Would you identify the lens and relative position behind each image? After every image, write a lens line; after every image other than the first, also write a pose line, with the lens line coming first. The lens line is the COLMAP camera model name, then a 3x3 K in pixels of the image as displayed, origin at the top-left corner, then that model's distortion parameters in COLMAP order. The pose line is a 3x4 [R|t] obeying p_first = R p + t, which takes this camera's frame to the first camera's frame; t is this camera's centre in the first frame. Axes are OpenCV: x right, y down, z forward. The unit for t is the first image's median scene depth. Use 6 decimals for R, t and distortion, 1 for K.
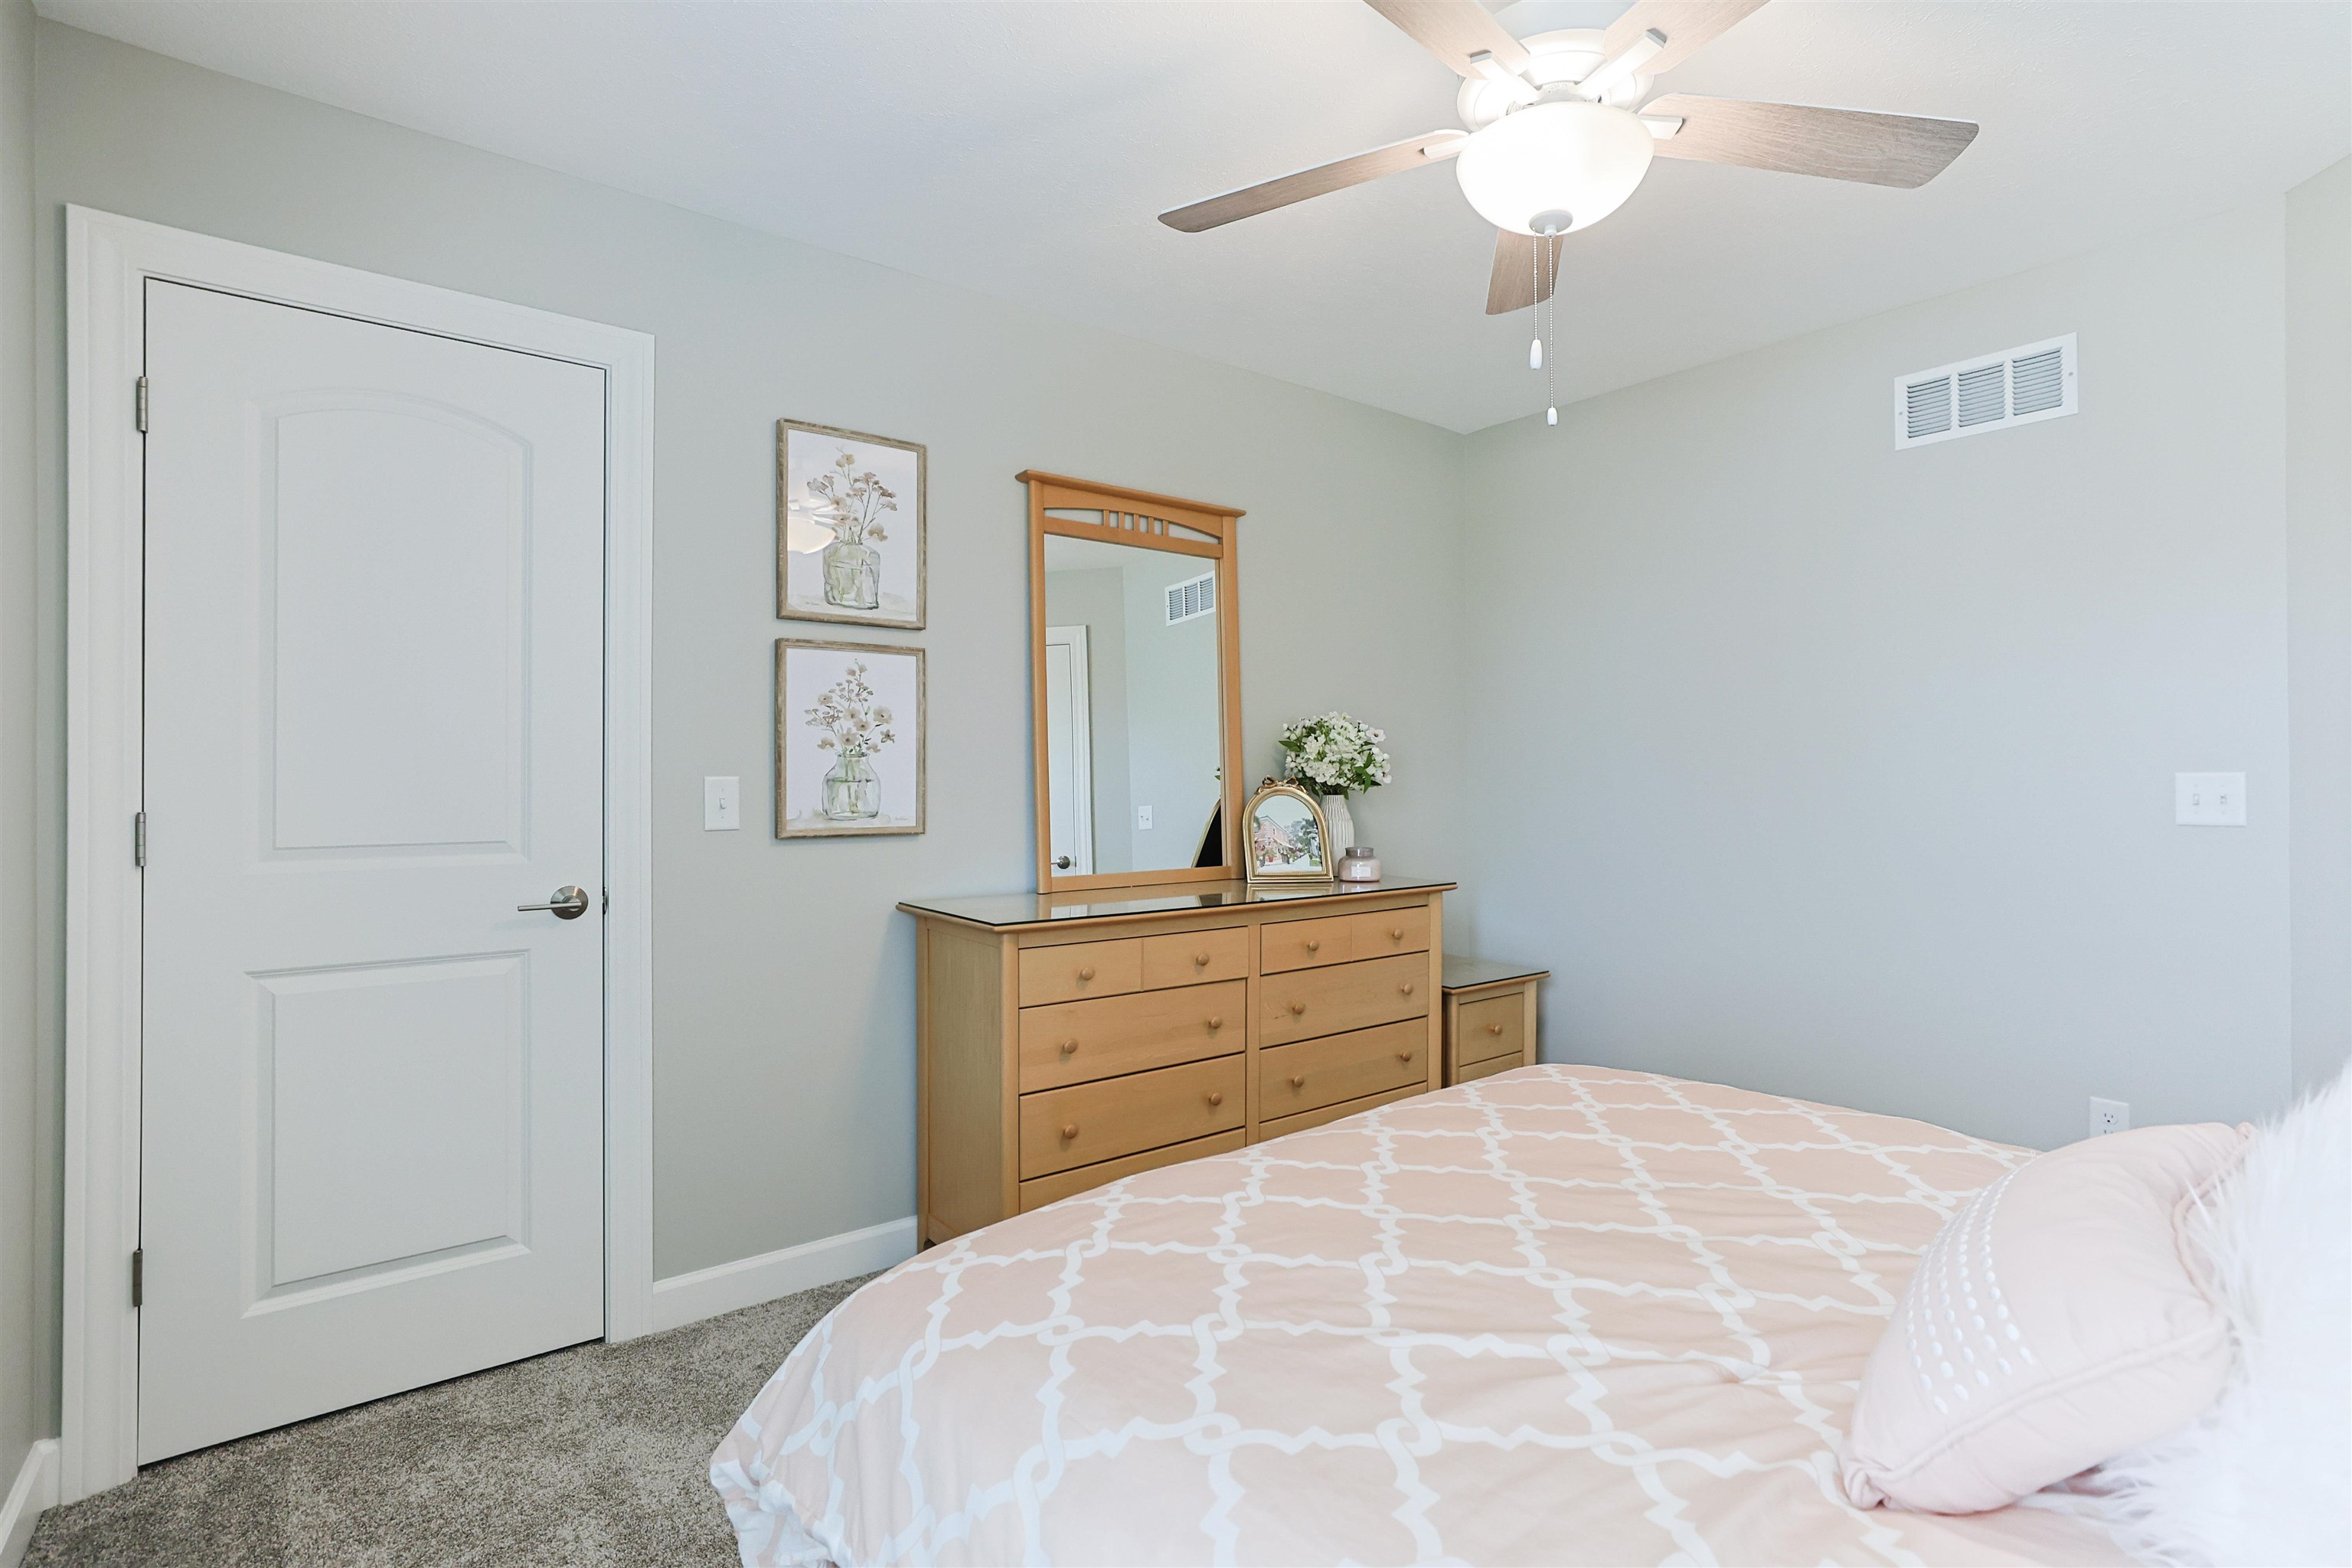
lens RADIAL K [[1117.1, 0, 1187.9], [0, 1117.1, 776.4], [0, 0, 1]] dist [-0.011742, 0.000921]
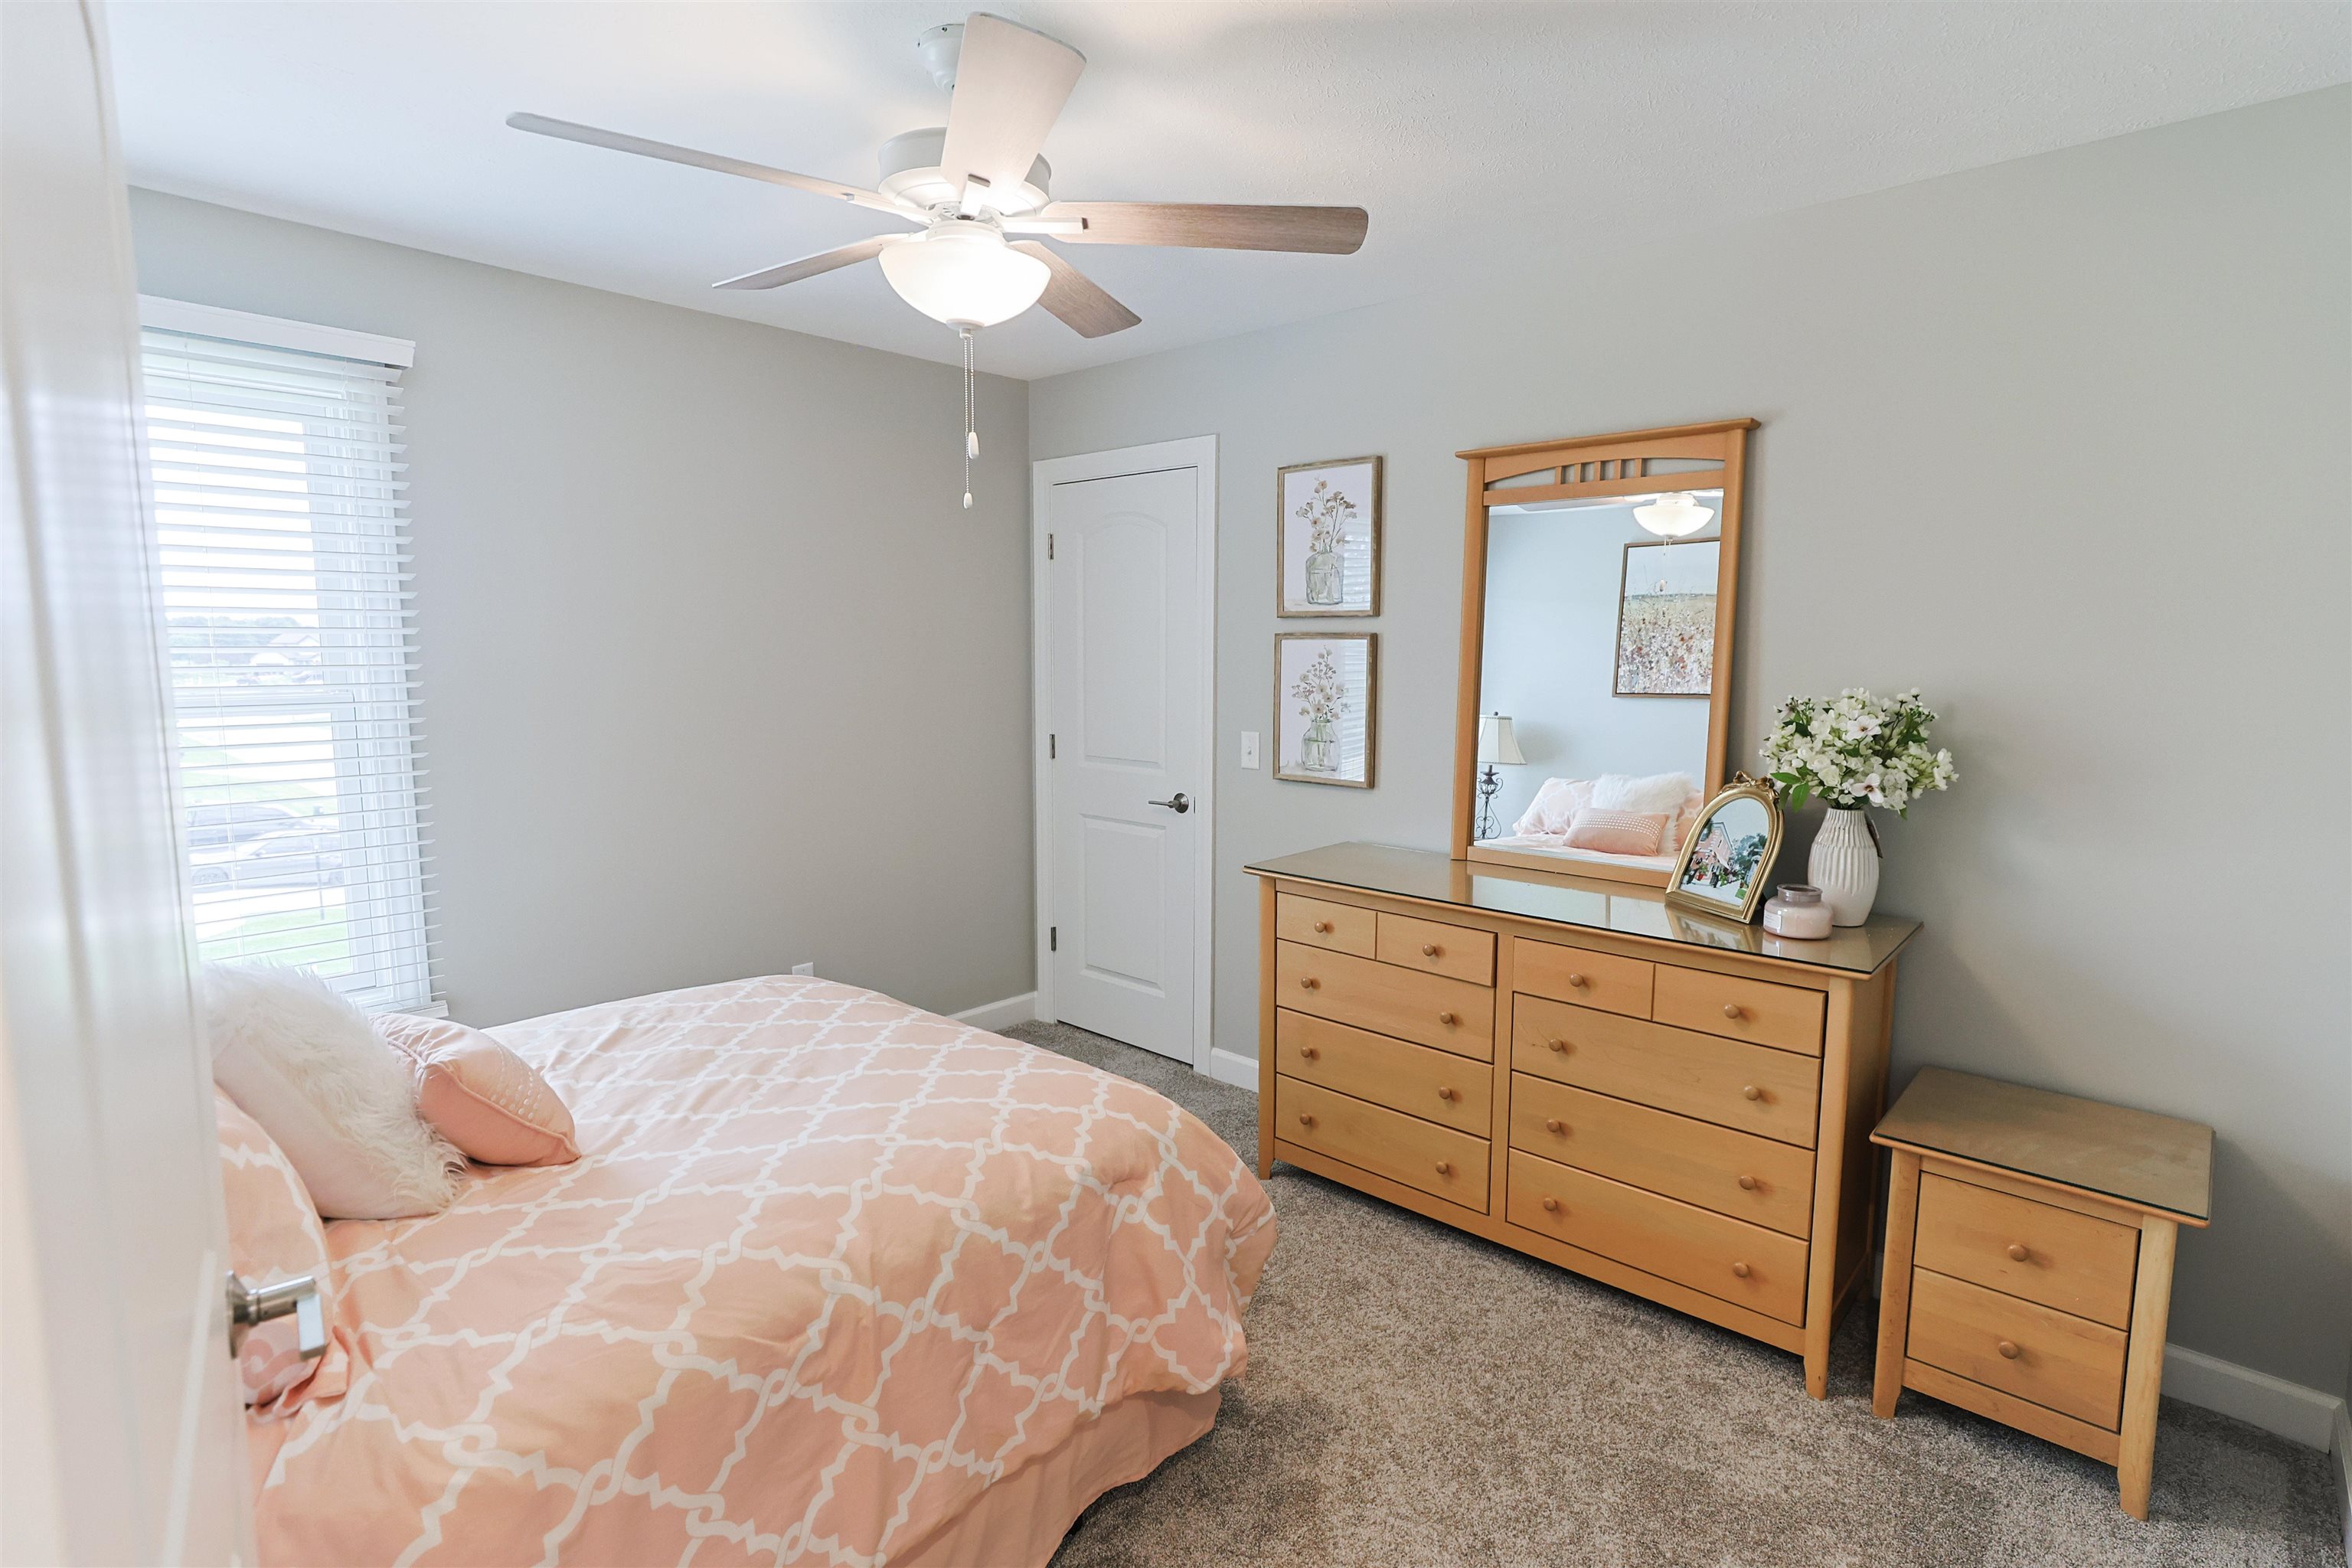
lens RADIAL K [[1117.1, 0, 1187.9], [0, 1117.1, 776.4], [0, 0, 1]] dist [-0.011742, 0.000921]
pose [[0.187540, 0.118655, -0.975064, 0.938662], [-0.000435, 0.992687, 0.120716, -0.111708], [0.982257, -0.022215, 0.186220, 0.615715]]
